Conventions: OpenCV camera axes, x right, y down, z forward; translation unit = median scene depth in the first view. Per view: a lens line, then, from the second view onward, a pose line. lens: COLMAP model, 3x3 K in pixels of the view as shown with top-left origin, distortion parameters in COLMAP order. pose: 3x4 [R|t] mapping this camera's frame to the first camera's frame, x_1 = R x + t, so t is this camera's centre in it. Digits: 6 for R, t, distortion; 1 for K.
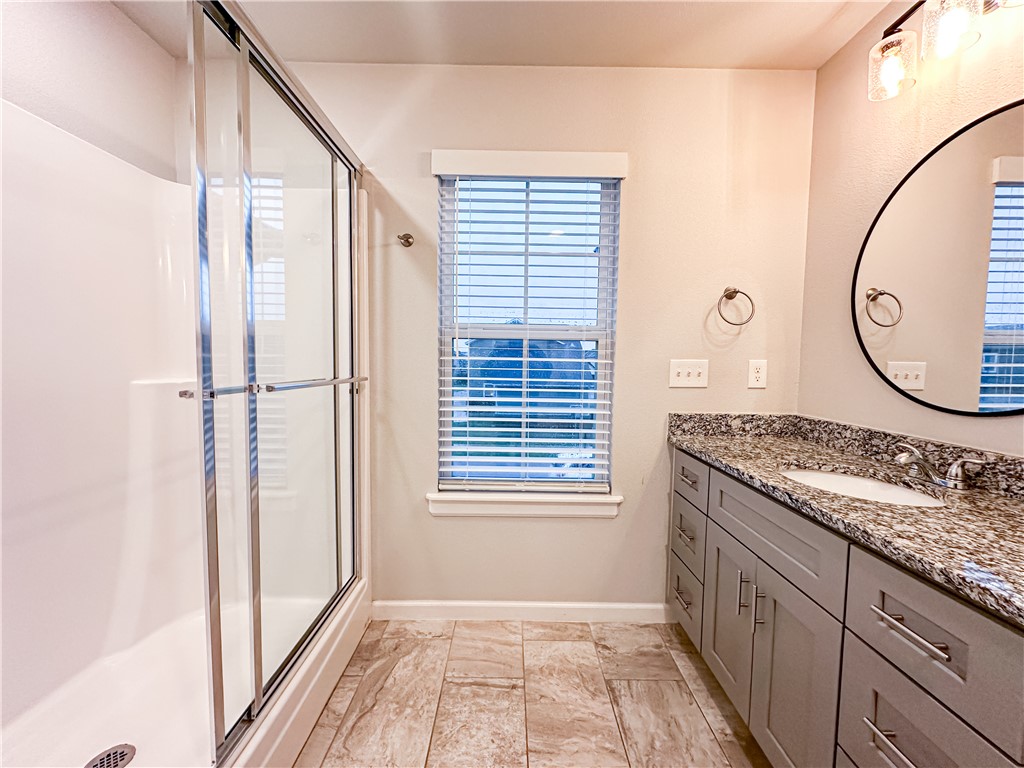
lens RADIAL K [[407.4, 0, 511.0], [0, 407.4, 384.4], [0, 0, 1]] dist [-0.002694, 0.000555]
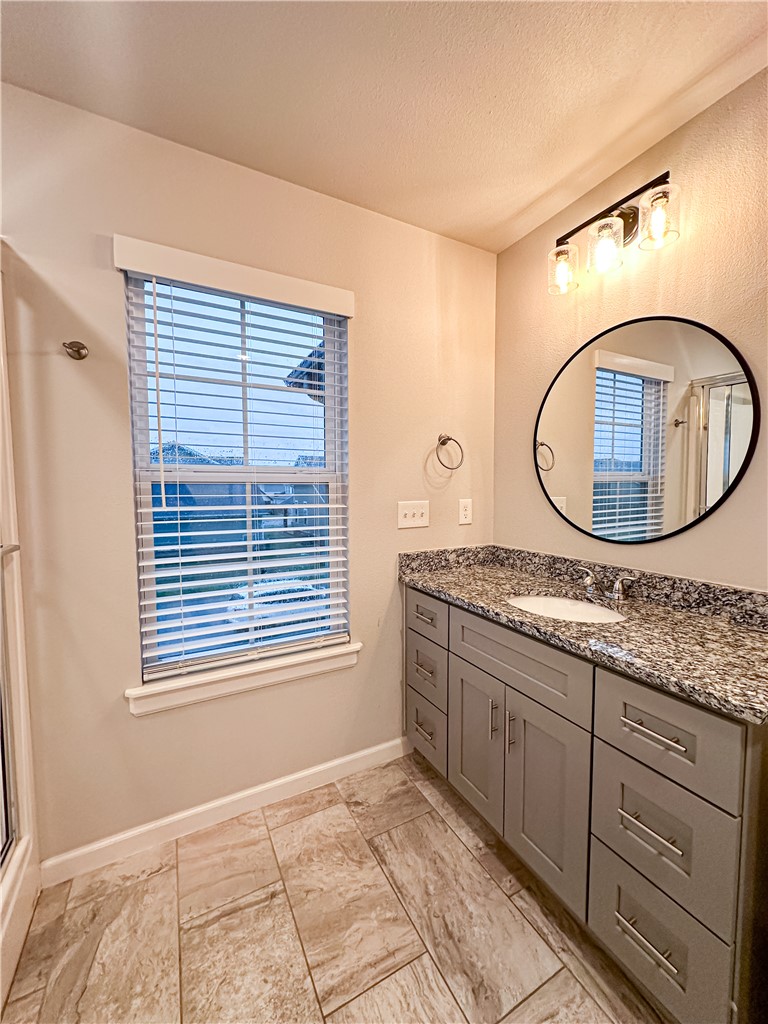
lens RADIAL K [[407.4, 0, 384.8], [0, 407.4, 510.7], [0, 0, 1]] dist [-0.002694, 0.000555]
pose [[0.880884, -0.047174, 0.470976, -0.144262], [0.045769, 0.998848, 0.014442, -0.063769], [-0.471115, 0.008834, 0.882028, 0.123380]]
